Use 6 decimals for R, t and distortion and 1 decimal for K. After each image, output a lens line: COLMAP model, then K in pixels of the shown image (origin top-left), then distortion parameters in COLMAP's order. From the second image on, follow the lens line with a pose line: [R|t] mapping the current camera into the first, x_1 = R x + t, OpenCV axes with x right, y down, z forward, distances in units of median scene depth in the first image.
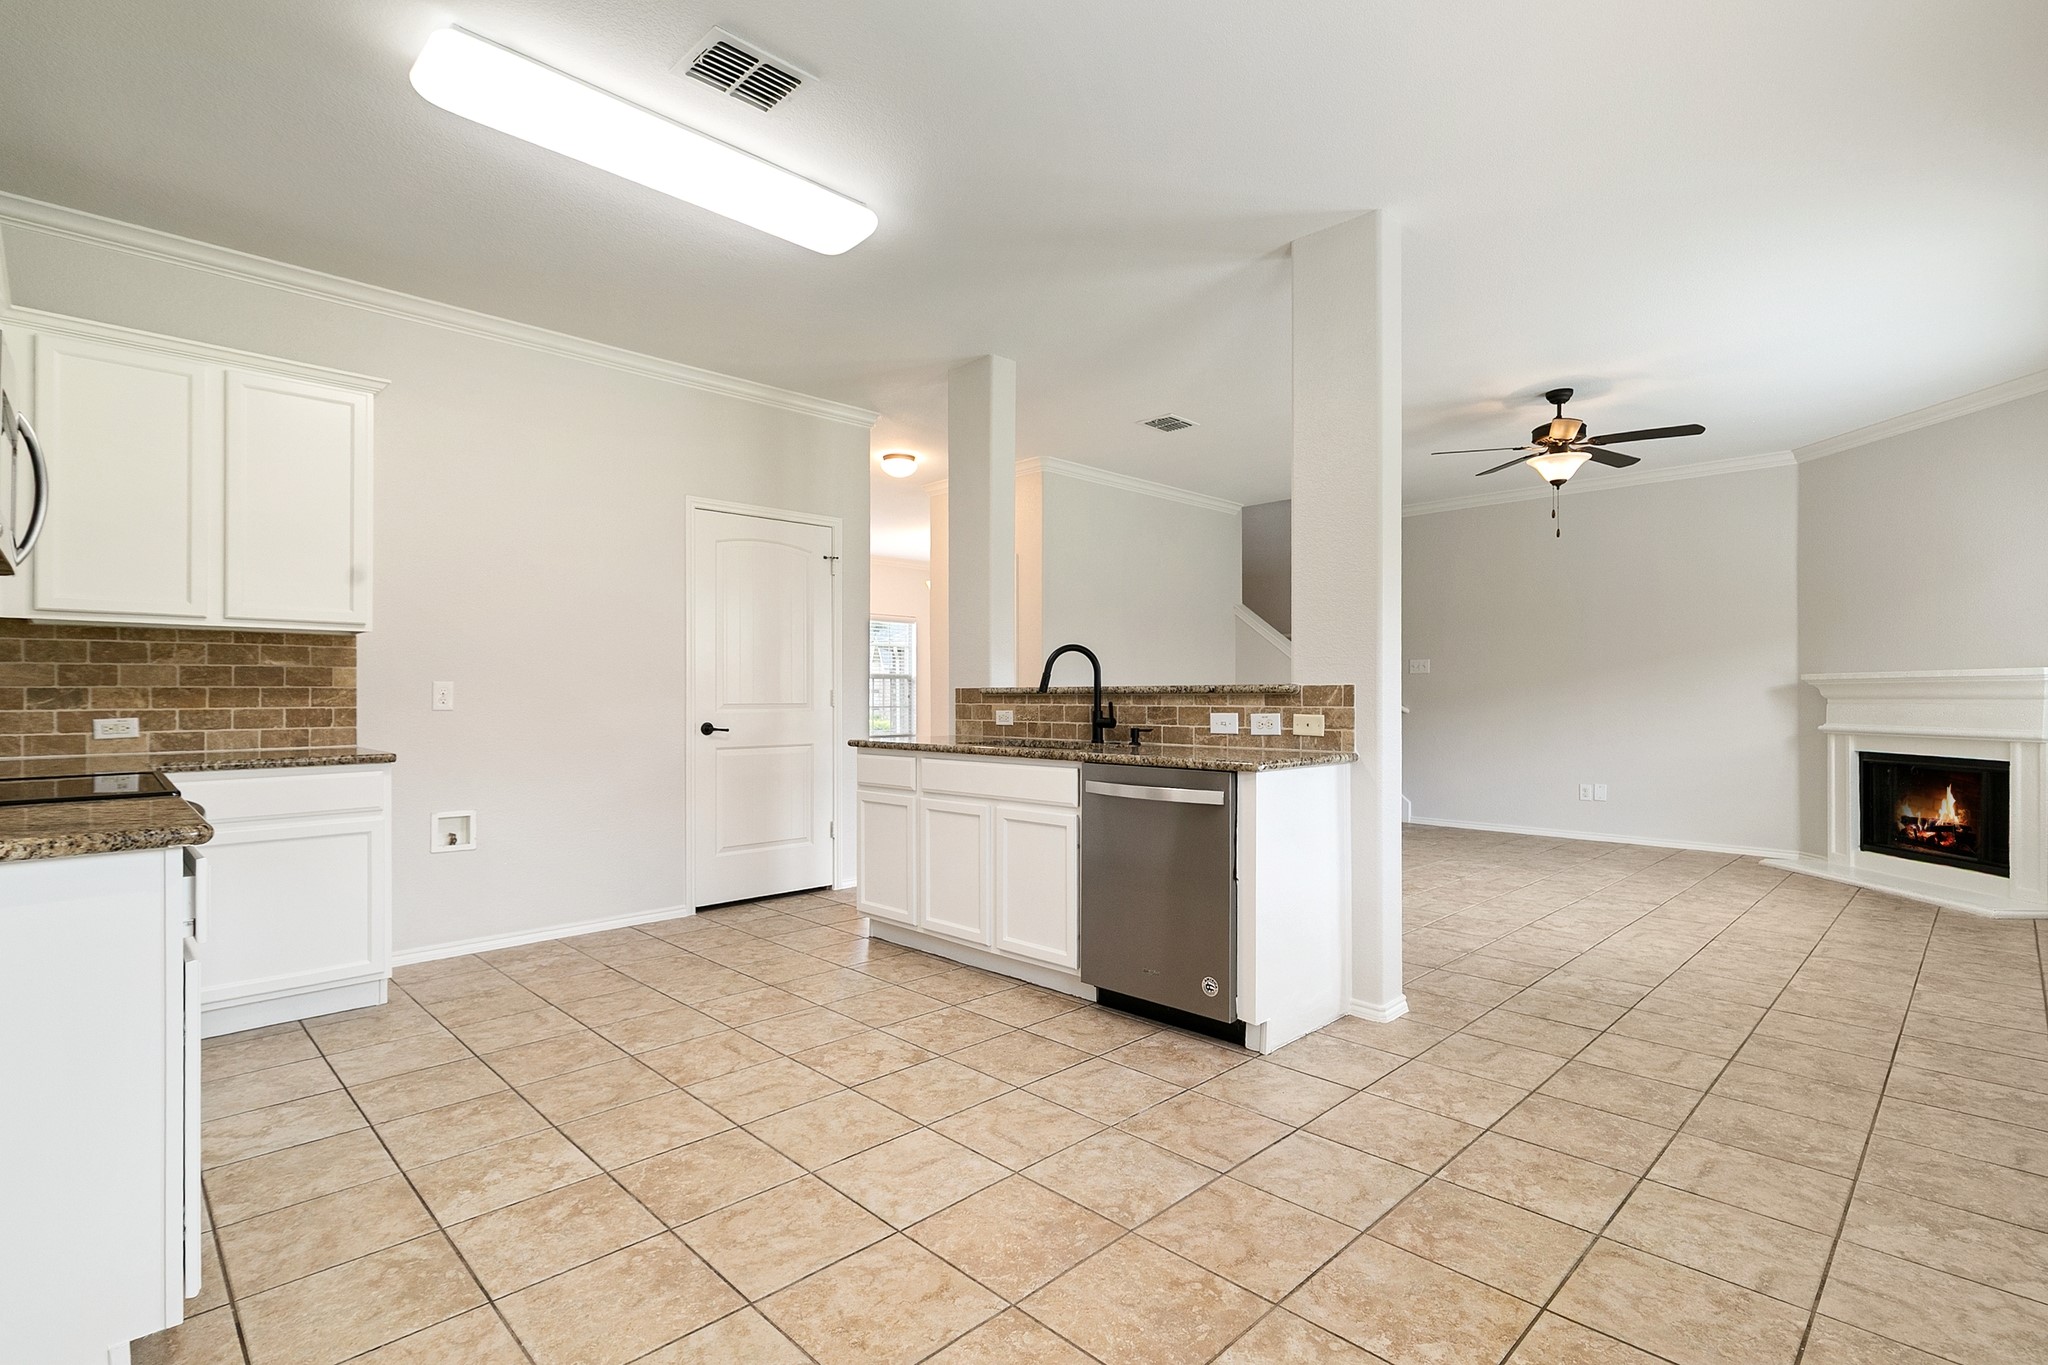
lens RADIAL K [[919.4, 0, 1021.7], [0, 919.4, 693.7], [0, 0, 1]] dist [0.007449, -0.001906]
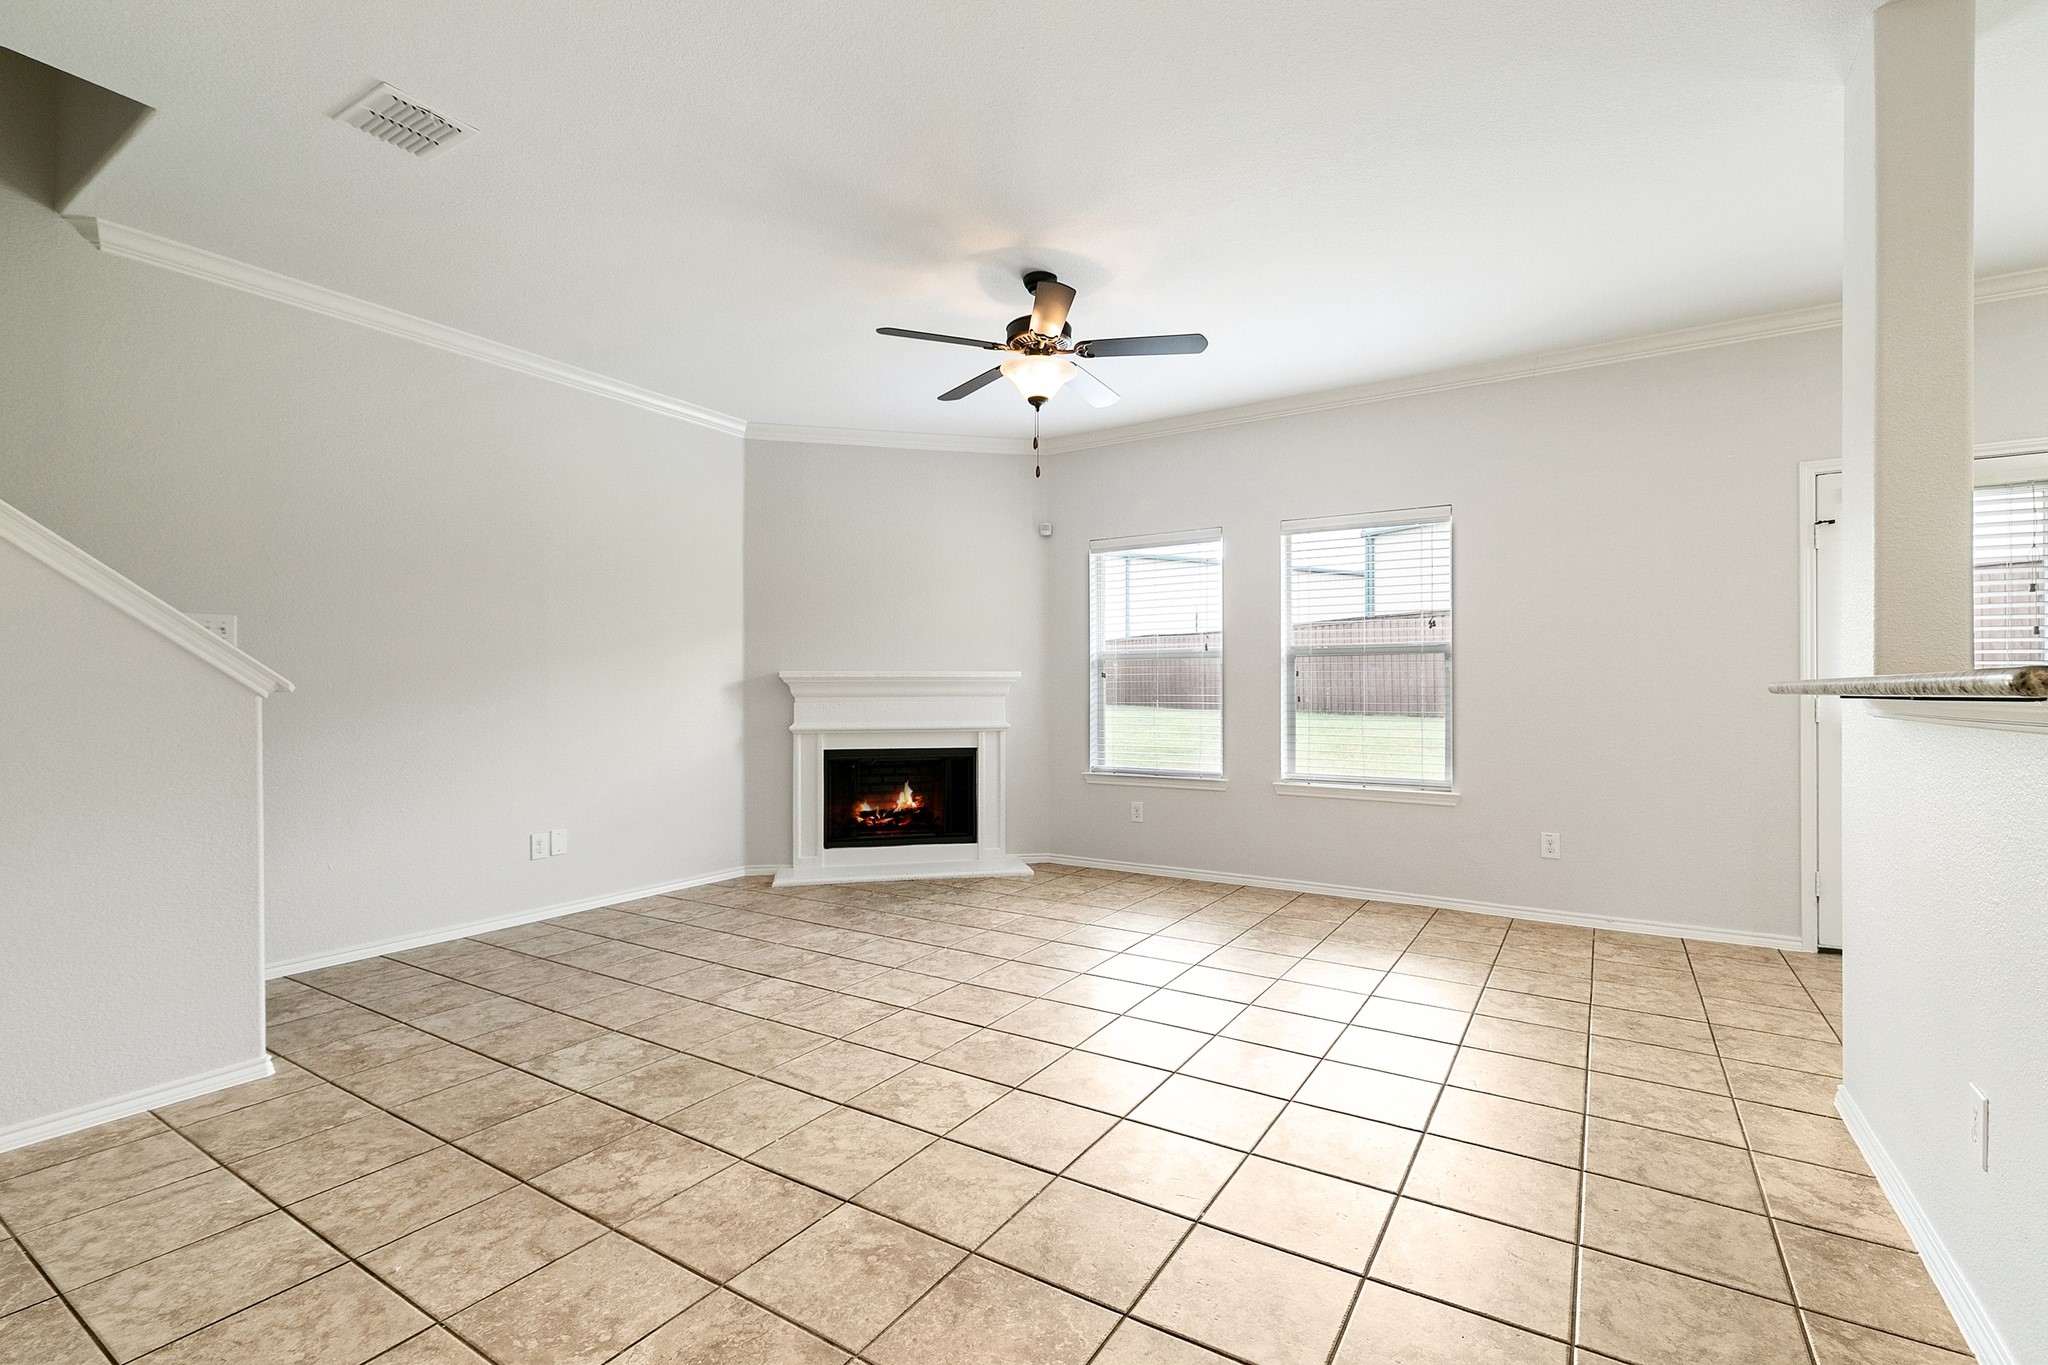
lens RADIAL K [[919.4, 0, 1016.7], [0, 919.4, 686.2], [0, 0, 1]] dist [0.007449, -0.001906]
pose [[-0.220703, 0.004794, 0.975329, -0.112173], [-0.001647, 0.999985, -0.005288, -0.001008], [-0.975340, -0.002774, -0.220692, 1.091699]]
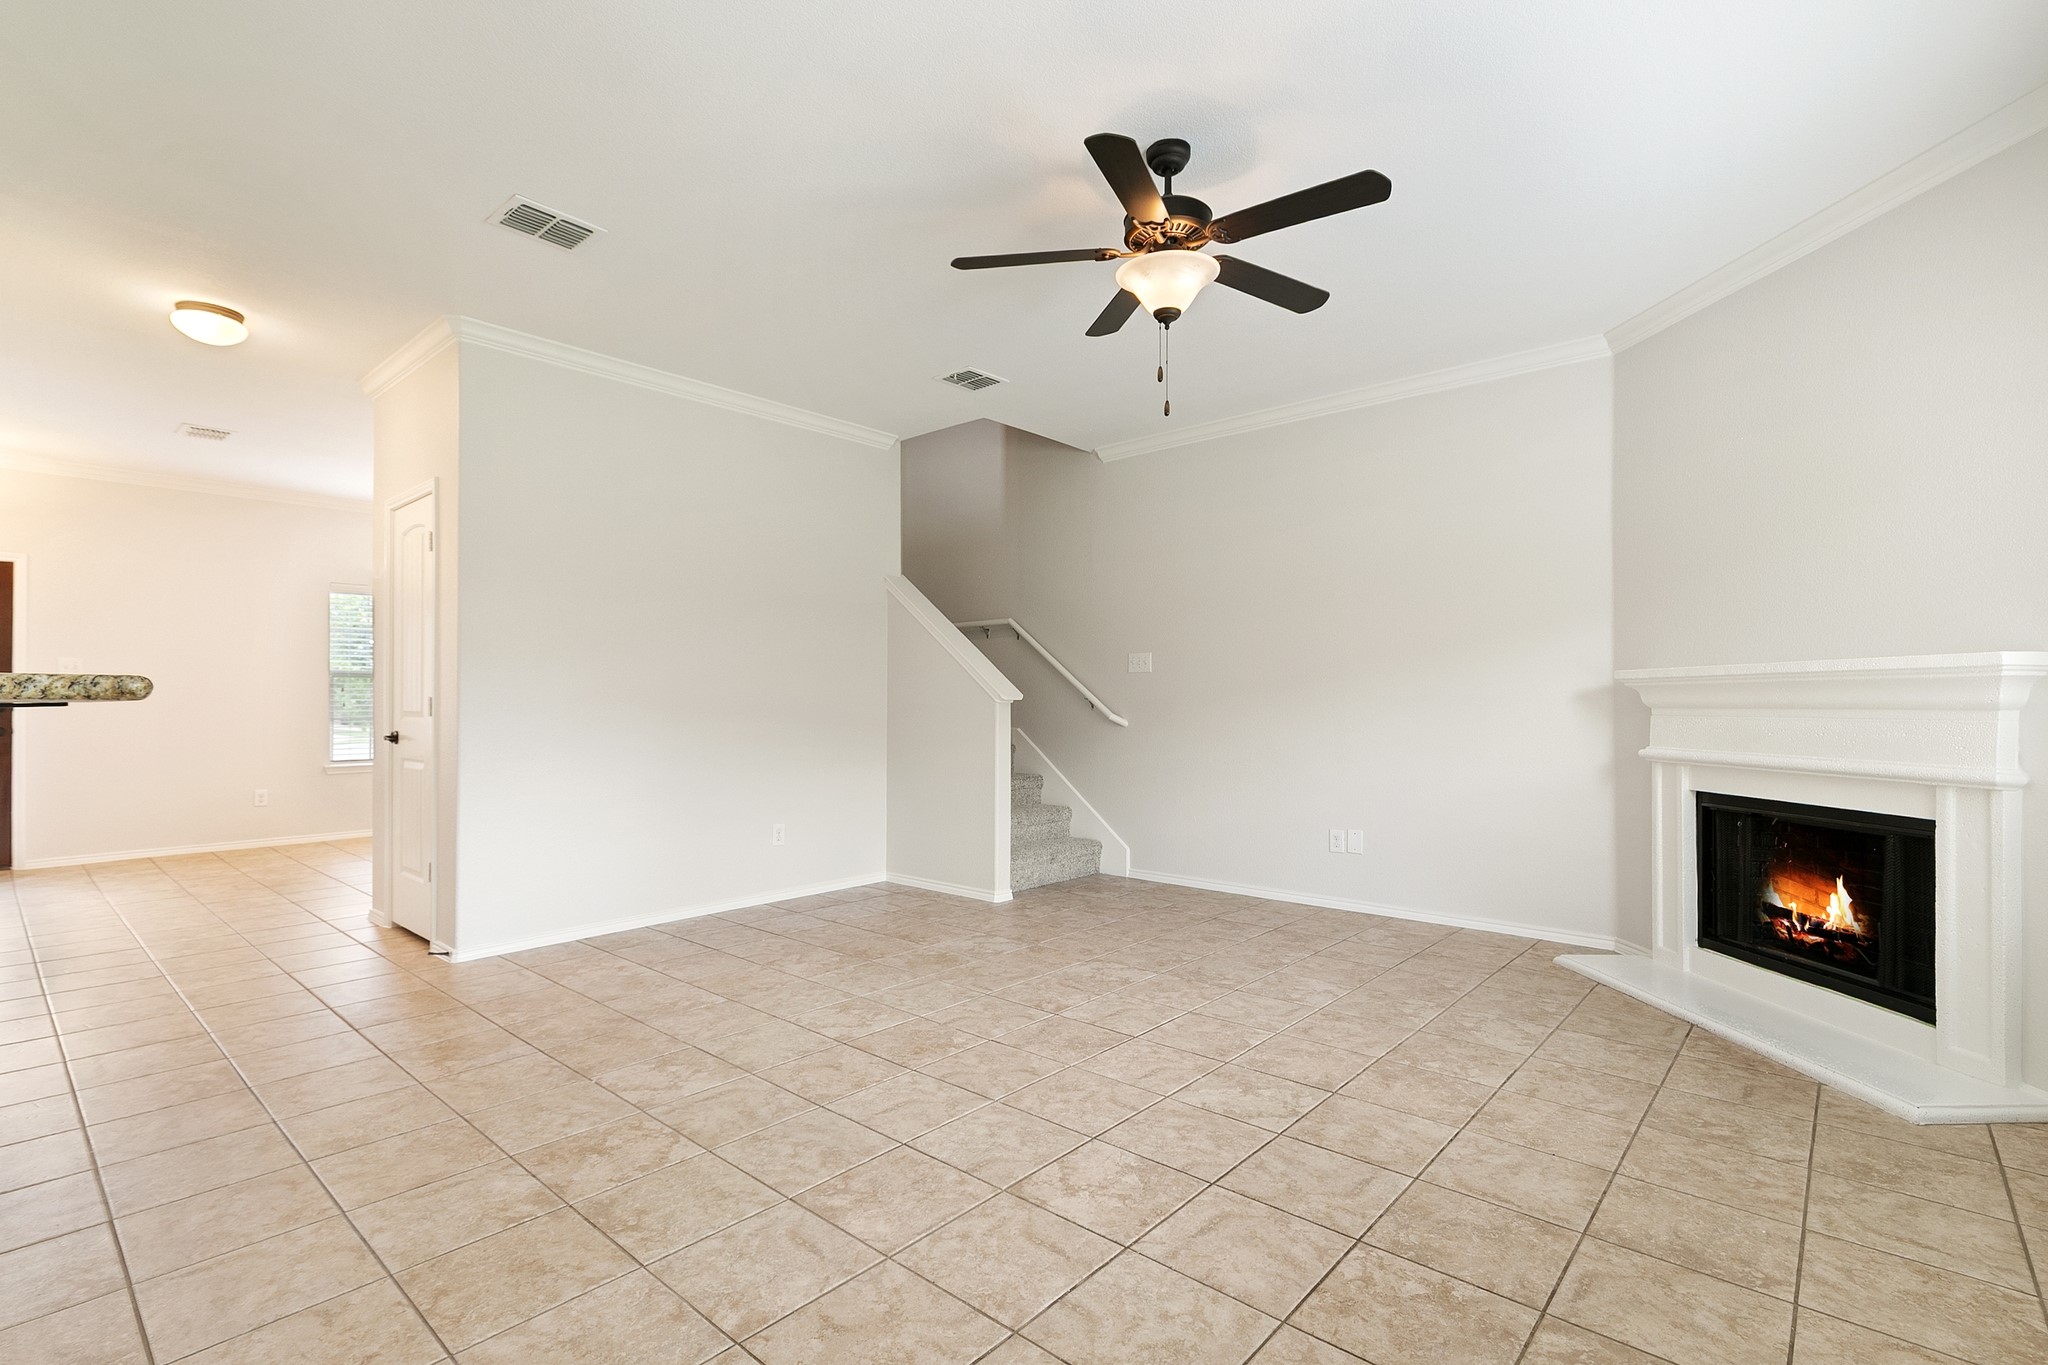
lens RADIAL K [[919.4, 0, 1001.2], [0, 919.4, 698.7], [0, 0, 1]] dist [0.007449, -0.001906]
pose [[0.997812, -0.000985, 0.066107, 0.414994], [0.001058, 0.999999, -0.001082, -0.000936], [-0.066106, 0.001150, 0.997812, 0.426533]]
